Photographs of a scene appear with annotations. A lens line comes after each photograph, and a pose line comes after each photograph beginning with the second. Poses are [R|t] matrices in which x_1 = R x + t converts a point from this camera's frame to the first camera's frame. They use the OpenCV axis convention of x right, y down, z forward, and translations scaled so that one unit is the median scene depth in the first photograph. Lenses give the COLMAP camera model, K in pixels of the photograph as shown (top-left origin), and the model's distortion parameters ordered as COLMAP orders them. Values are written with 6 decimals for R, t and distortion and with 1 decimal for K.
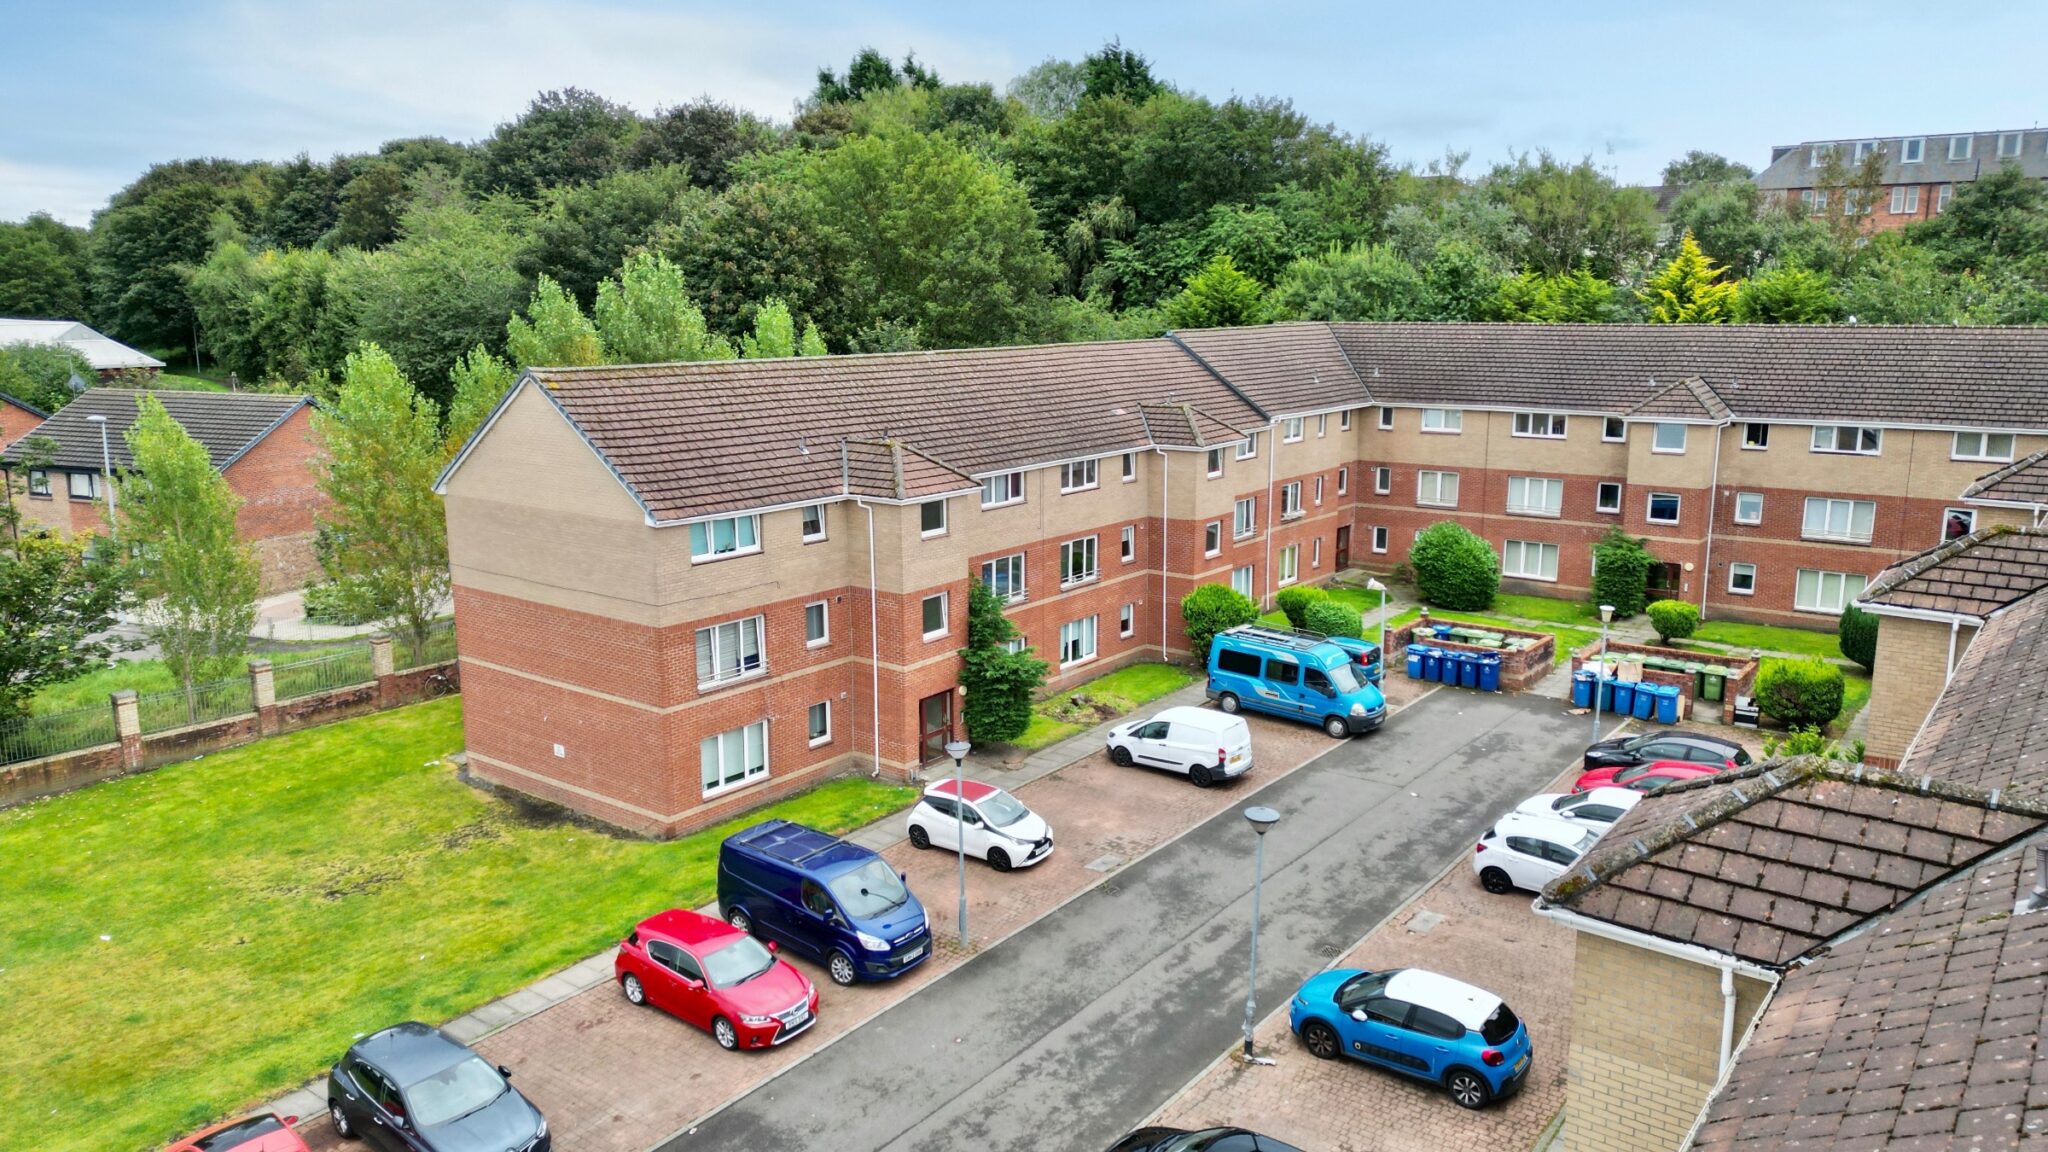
lens RADIAL K [[1413.4, 0, 1024.0], [0, 1413.4, 576.0], [0, 0, 1]] dist [0.083360, -0.091185]
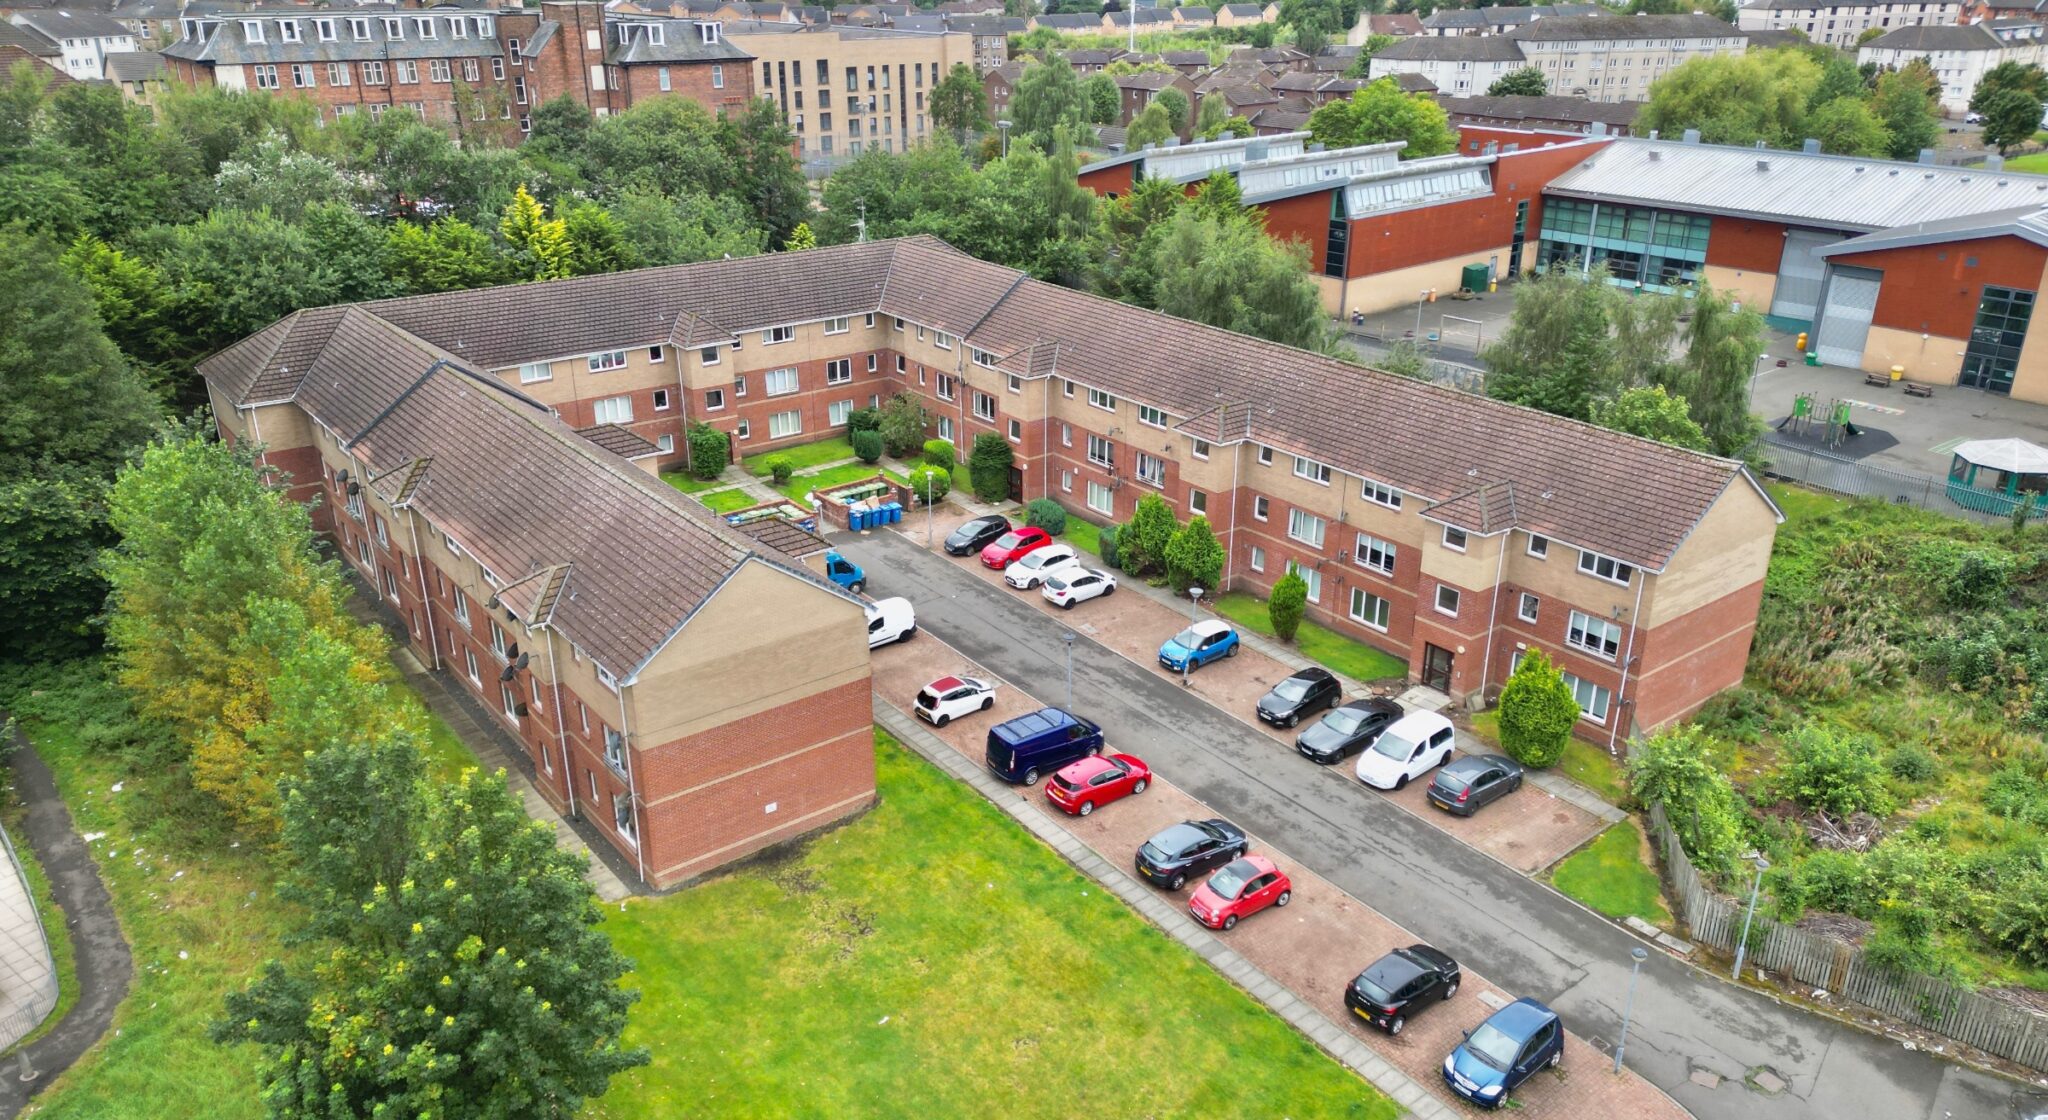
lens RADIAL K [[1475.3, 0, 1024.0], [0, 1475.3, 560.0], [0, 0, 1]] dist [0.087179, -0.074576]
pose [[0.241631, -0.364026, 0.899500, -1.241852], [0.183533, 0.927381, 0.326007, -0.440663], [-0.952854, 0.086314, 0.290894, 0.283506]]
